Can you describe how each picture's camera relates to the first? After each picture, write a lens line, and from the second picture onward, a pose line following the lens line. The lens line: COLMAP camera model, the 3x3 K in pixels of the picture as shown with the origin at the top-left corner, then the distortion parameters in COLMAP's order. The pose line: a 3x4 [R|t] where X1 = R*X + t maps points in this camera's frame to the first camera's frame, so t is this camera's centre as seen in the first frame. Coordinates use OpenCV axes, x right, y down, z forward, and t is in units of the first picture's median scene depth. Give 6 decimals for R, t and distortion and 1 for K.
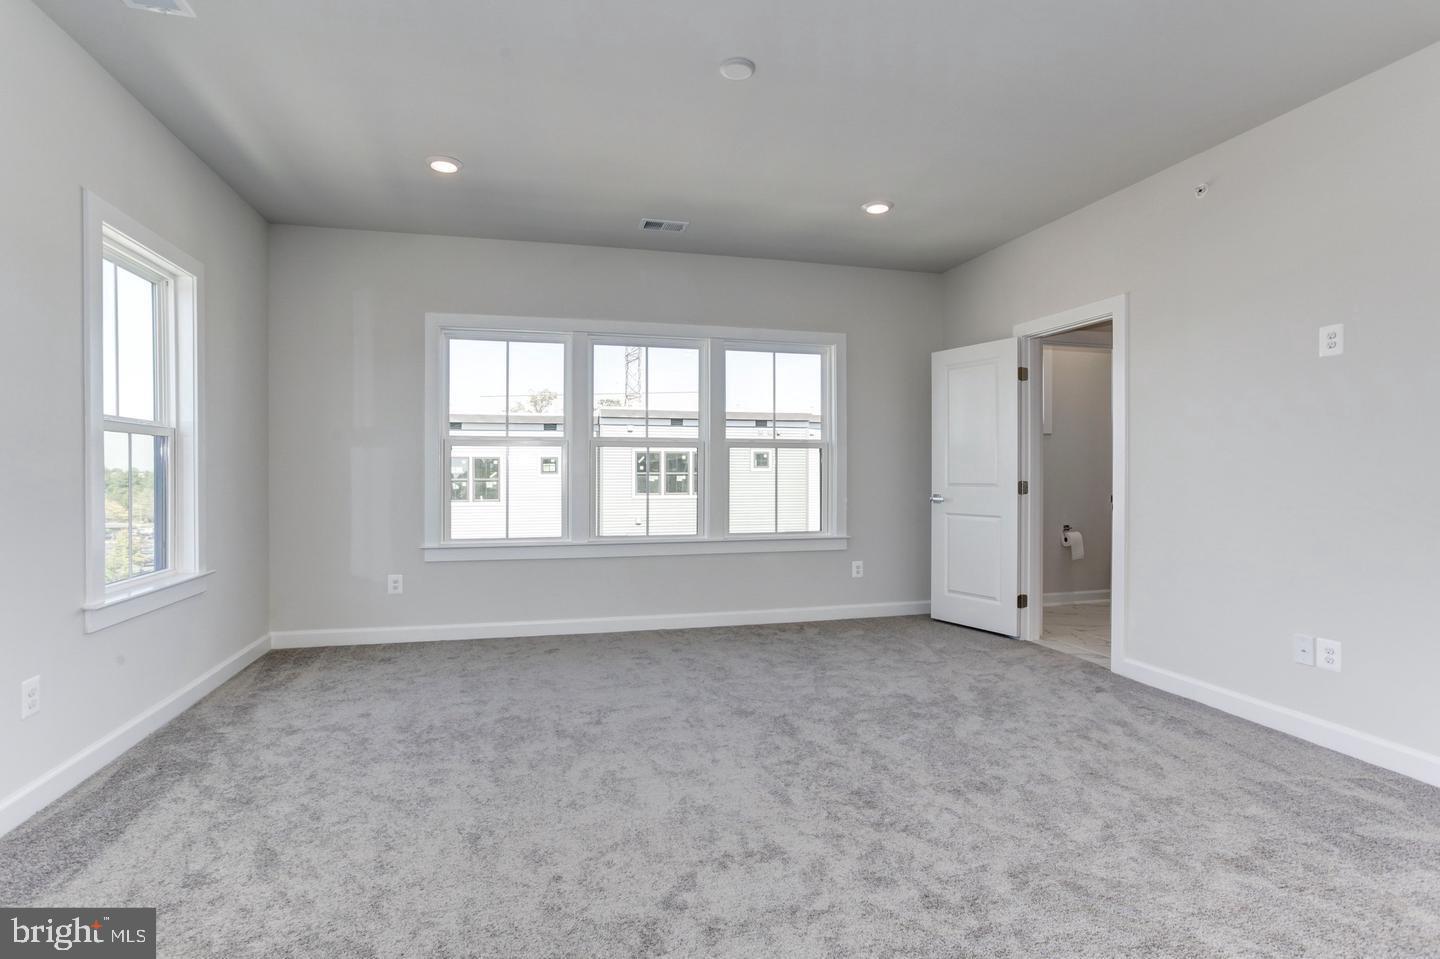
lens RADIAL K [[704.0, 0, 710.7], [0, 704.0, 474.7], [0, 0, 1]] dist [-0.024807, 0.006142]
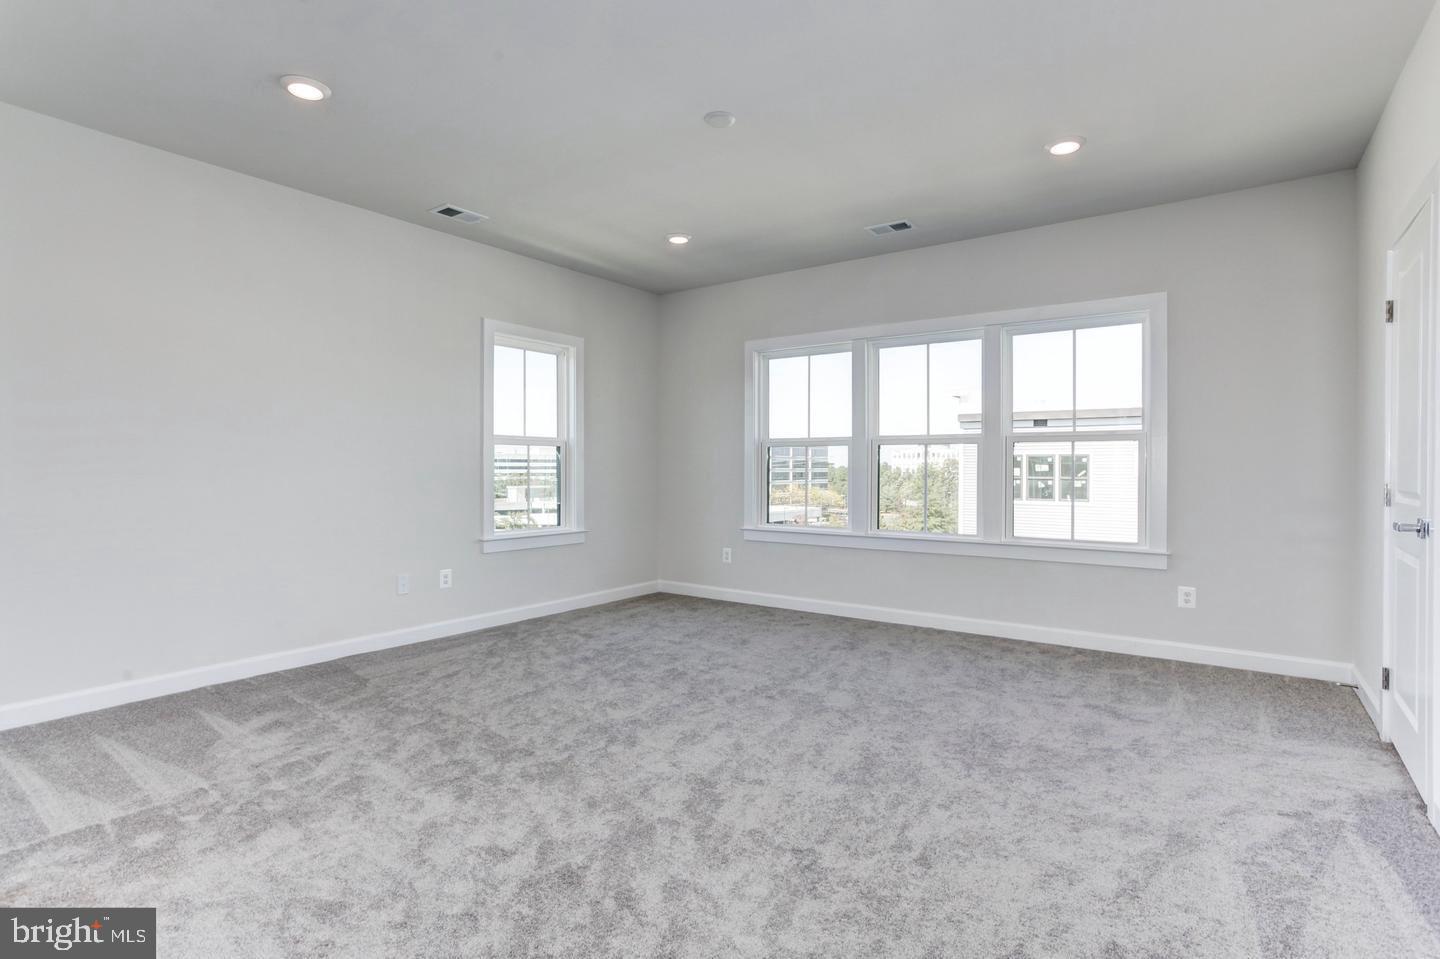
lens RADIAL K [[704.0, 0, 714.3], [0, 704.0, 464.4], [0, 0, 1]] dist [-0.024807, 0.006142]
pose [[0.642732, -0.002963, -0.766086, 0.461092], [-0.006044, 0.999942, -0.008939, 0.000275], [0.766068, 0.010376, 0.642676, 0.122083]]
